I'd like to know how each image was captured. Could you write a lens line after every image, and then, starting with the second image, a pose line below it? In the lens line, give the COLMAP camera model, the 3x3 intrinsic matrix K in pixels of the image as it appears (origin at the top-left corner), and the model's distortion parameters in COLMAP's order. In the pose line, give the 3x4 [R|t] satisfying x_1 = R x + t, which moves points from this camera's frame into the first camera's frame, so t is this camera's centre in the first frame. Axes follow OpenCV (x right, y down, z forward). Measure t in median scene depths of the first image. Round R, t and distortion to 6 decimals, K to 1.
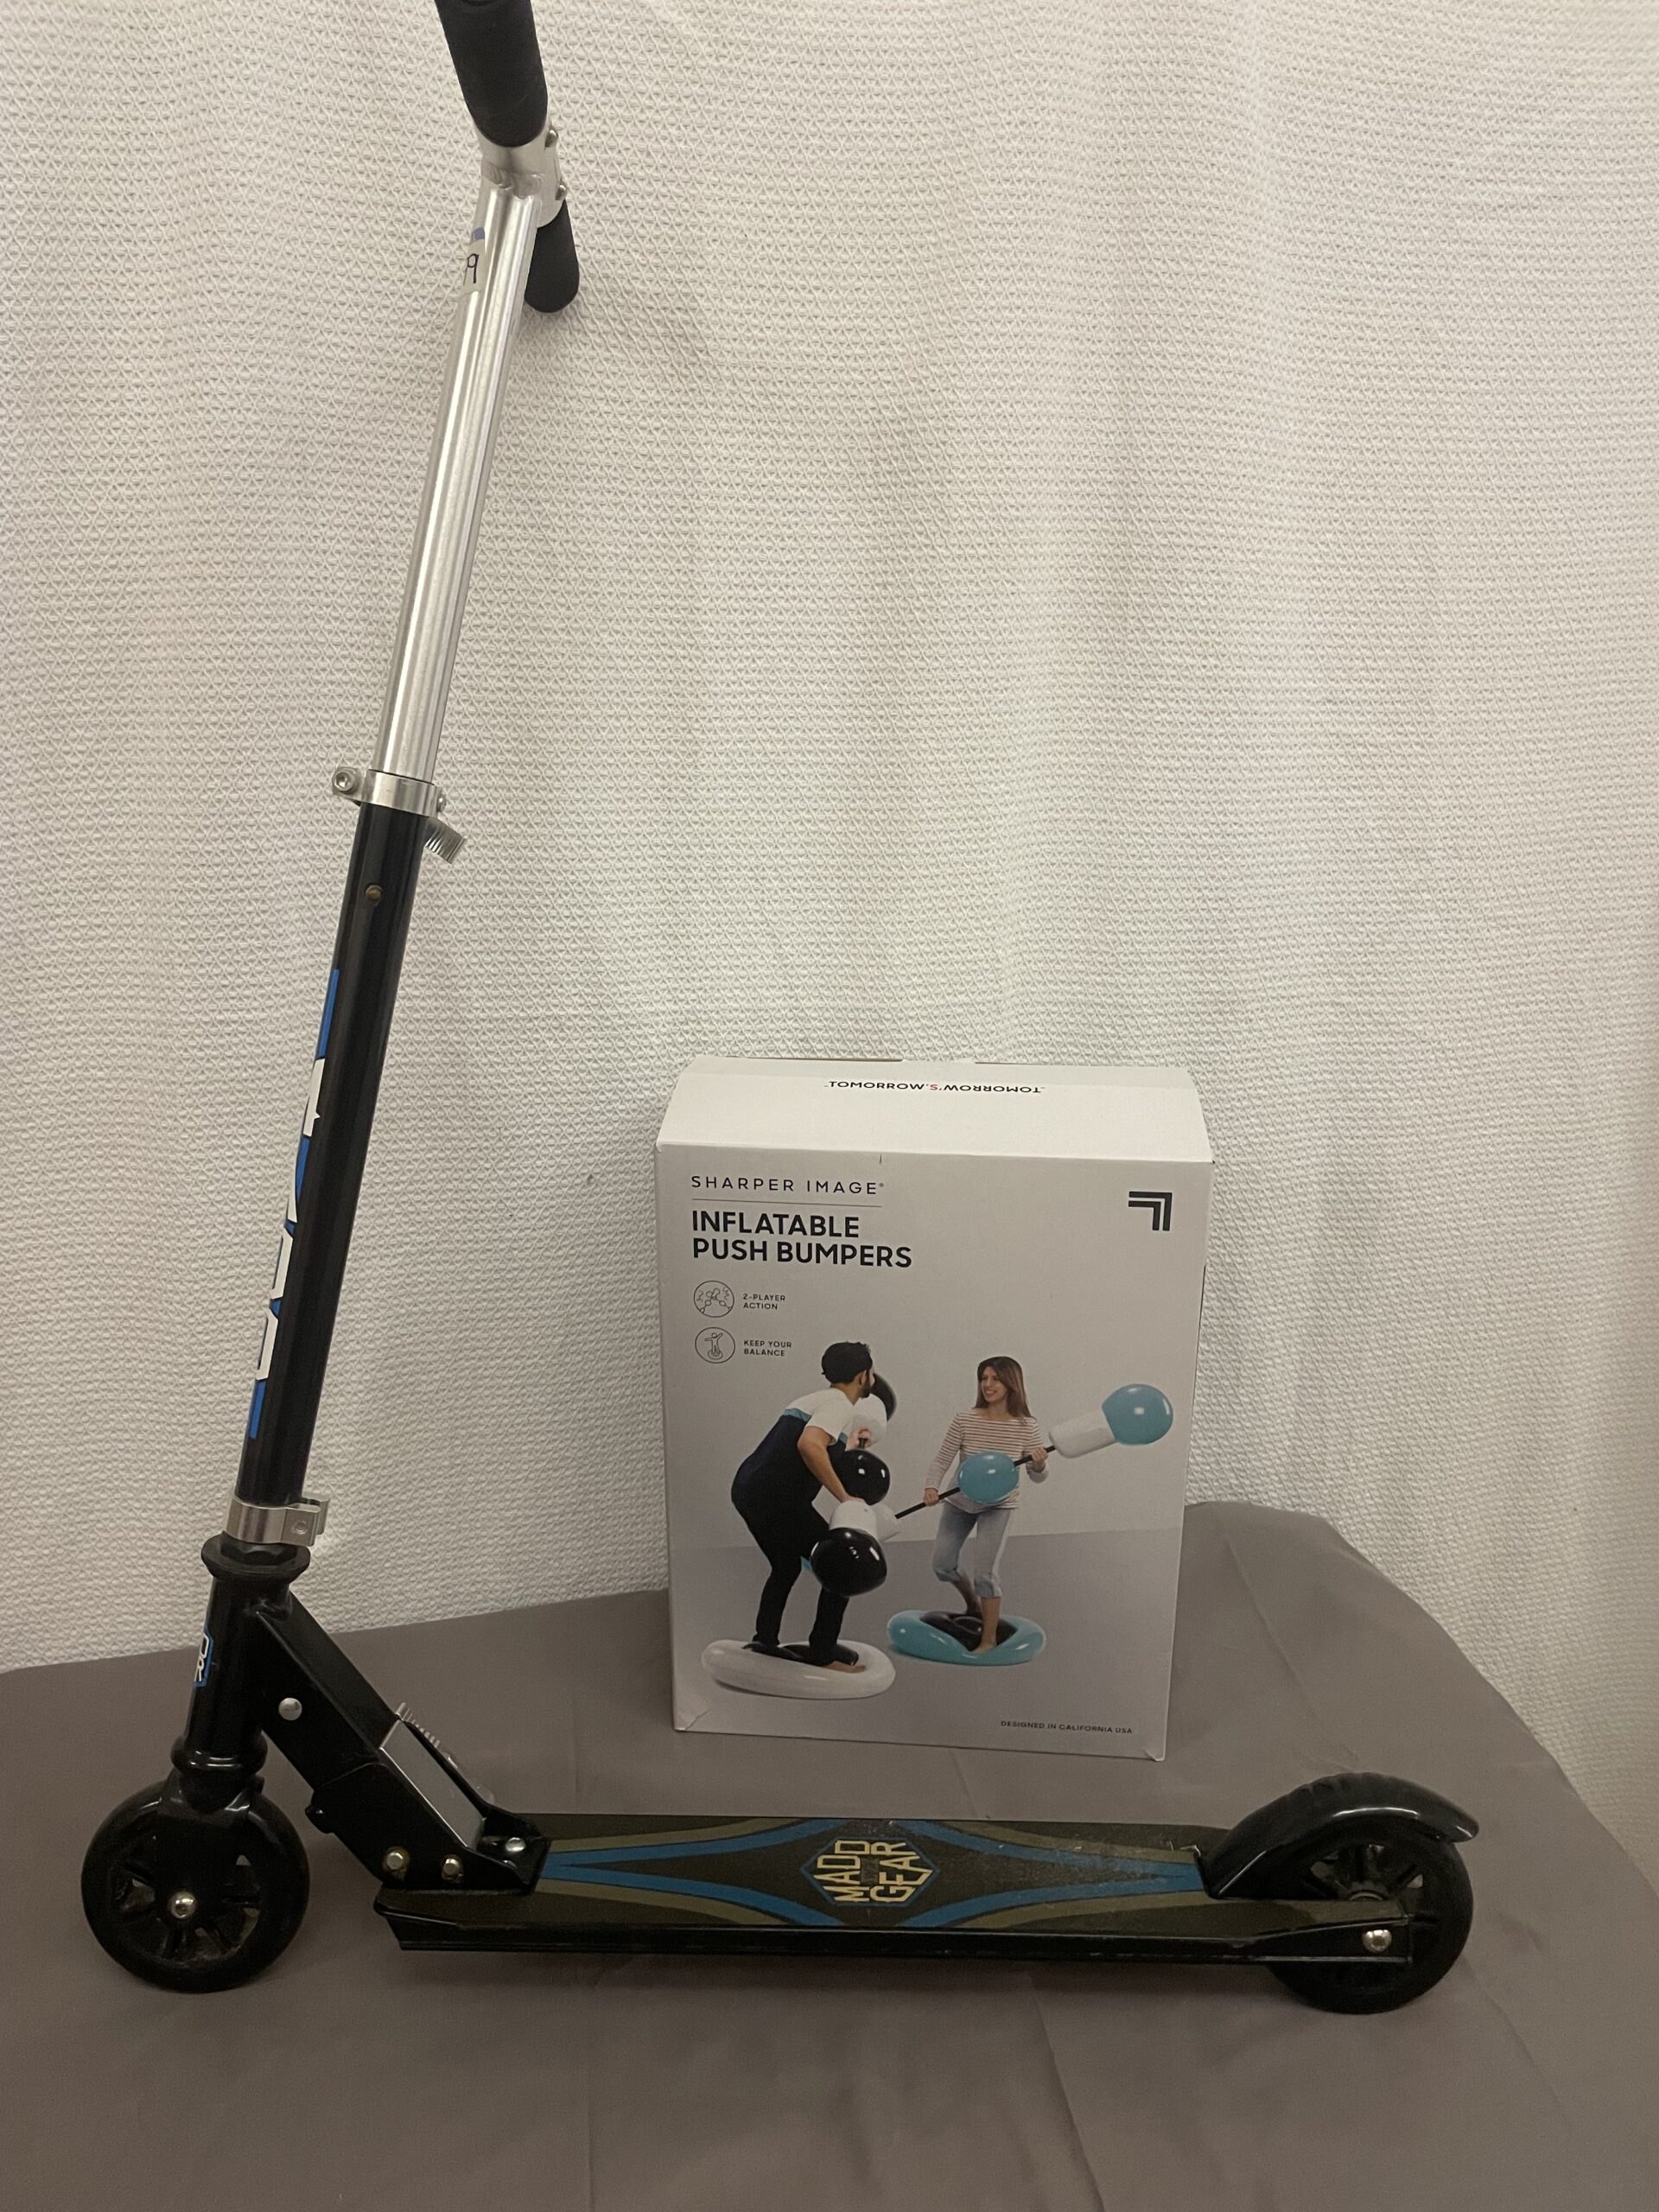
lens RADIAL K [[1660.0, 0, 832.3], [0, 1660.0, 1088.8], [0, 0, 1]] dist [0.042679, -0.036195]
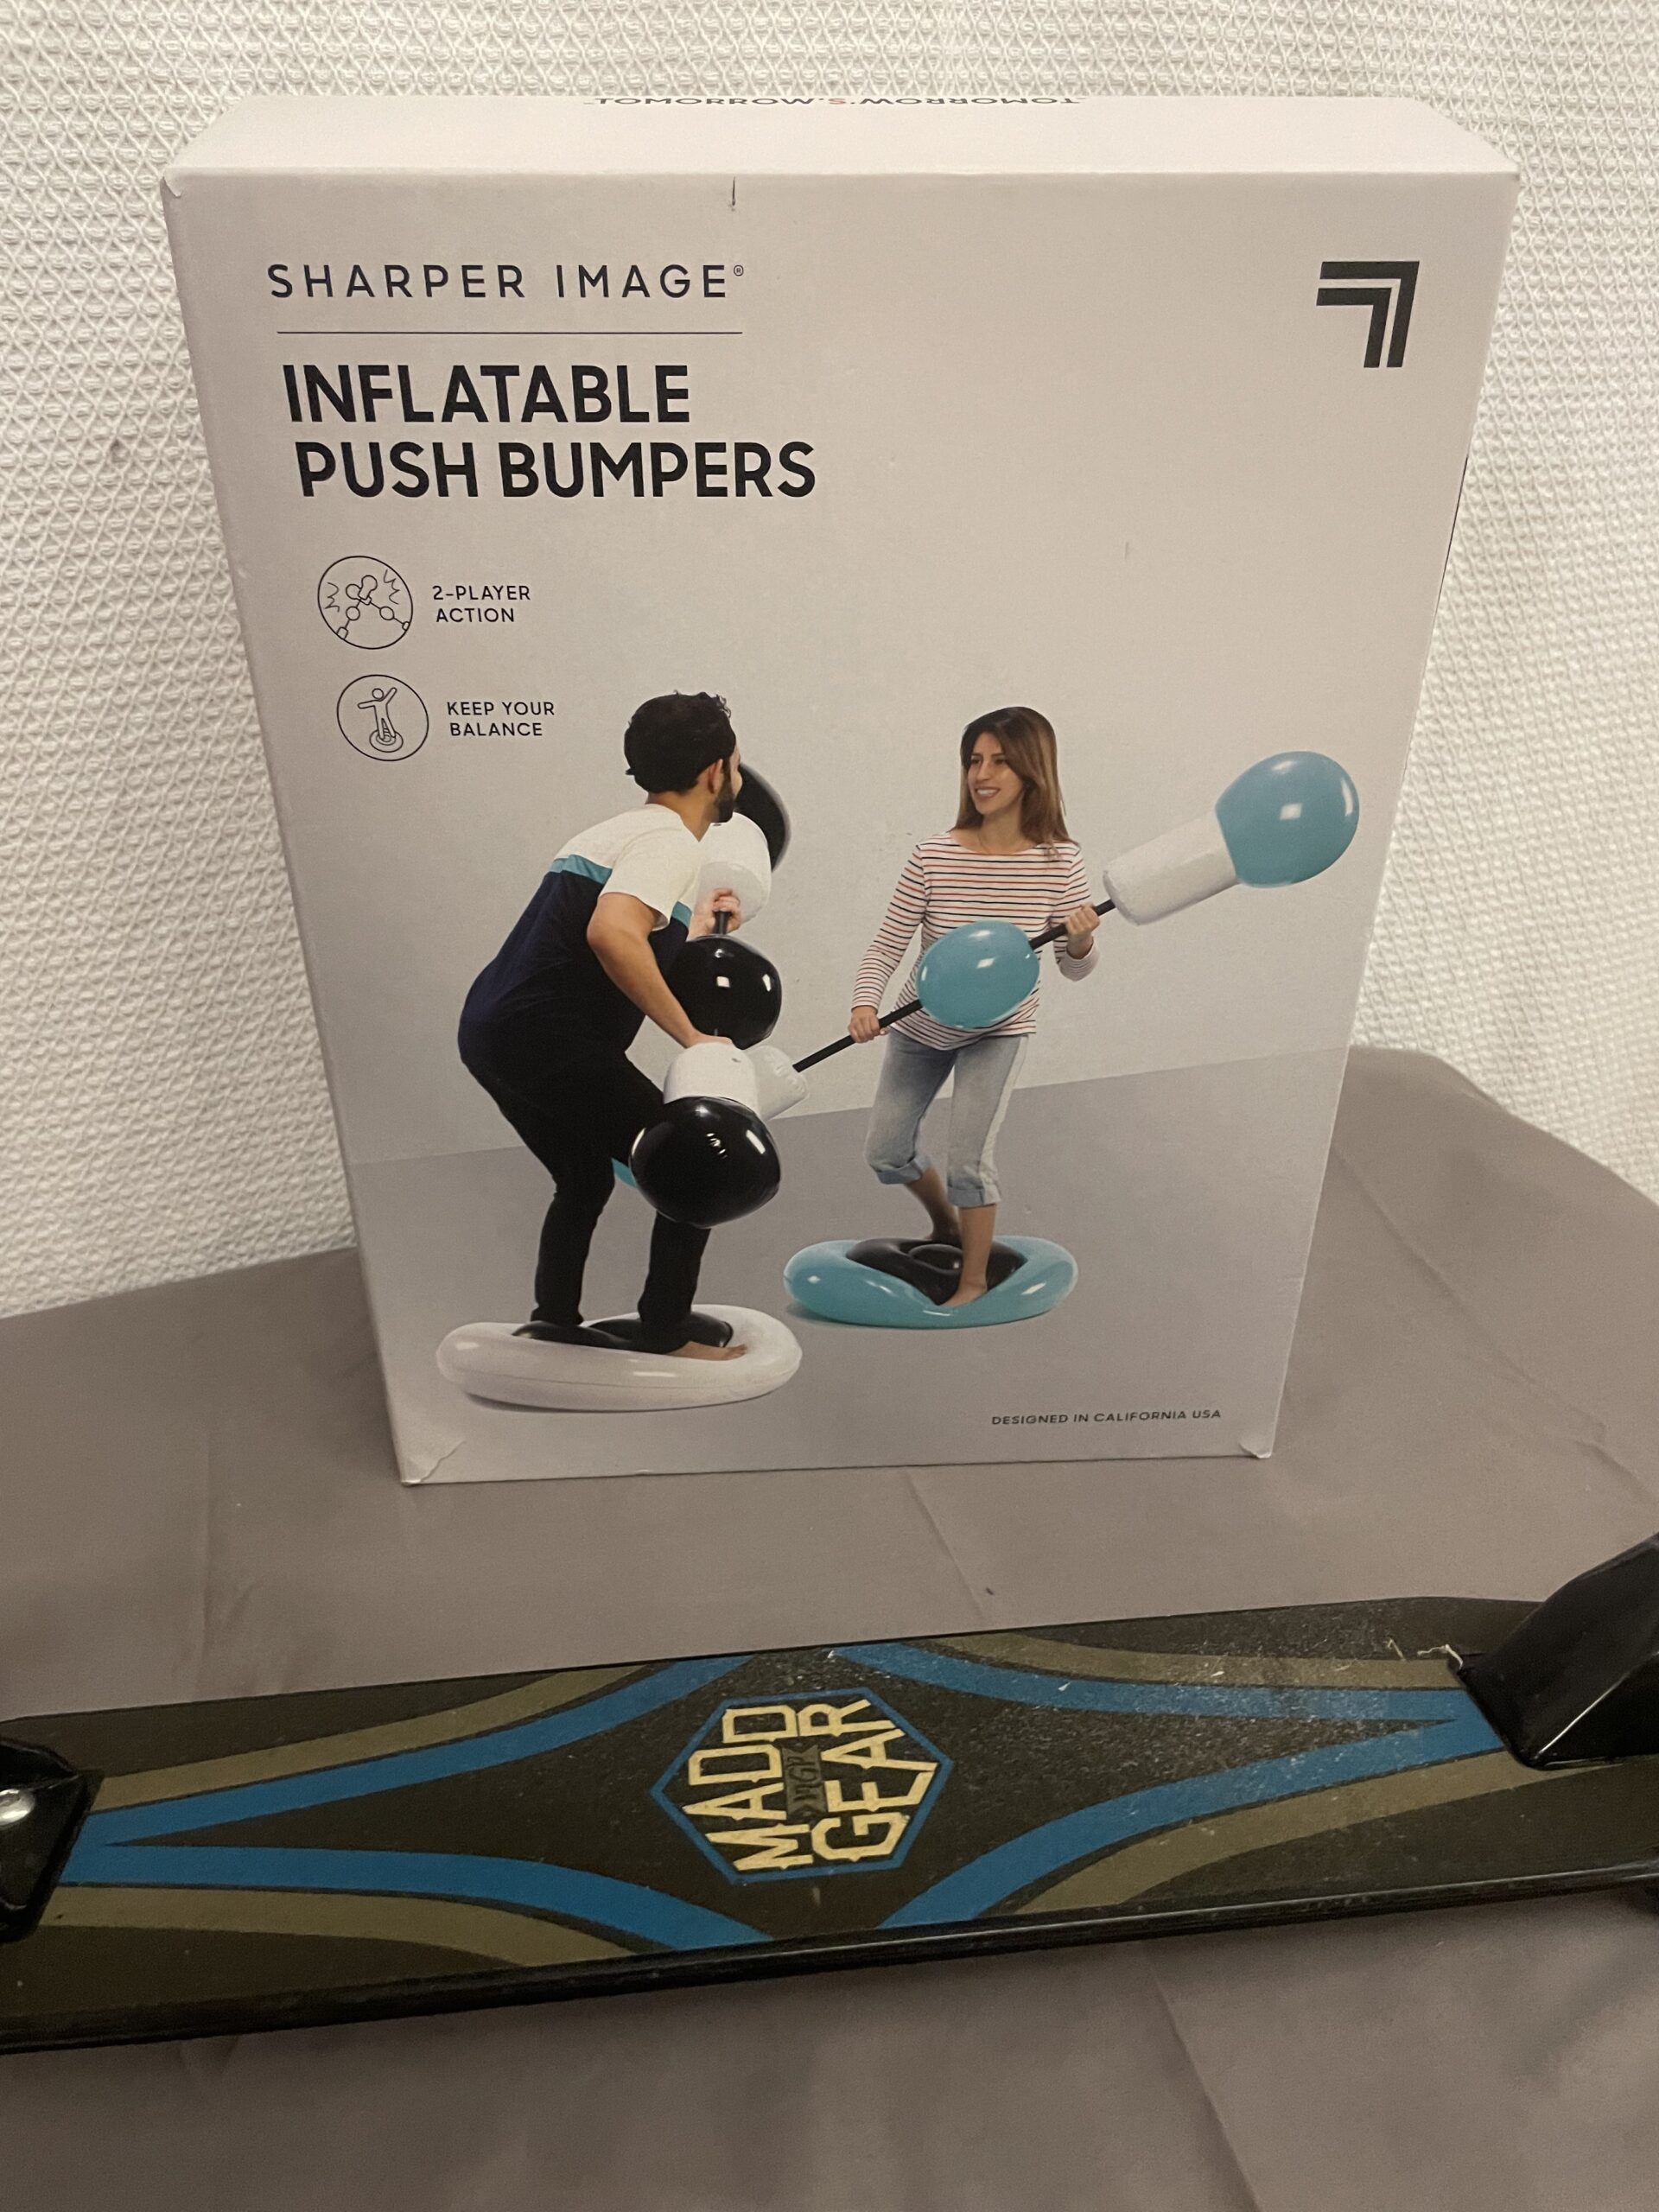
lens RADIAL K [[1703.9, 0, 850.7], [0, 1703.9, 1102.2], [0, 0, 1]] dist [0.061989, -0.096990]
pose [[0.990491, -0.069130, 0.118950, -0.007476], [0.041377, 0.974245, 0.221661, 0.158413], [-0.131210, -0.214632, 0.967842, 0.511922]]
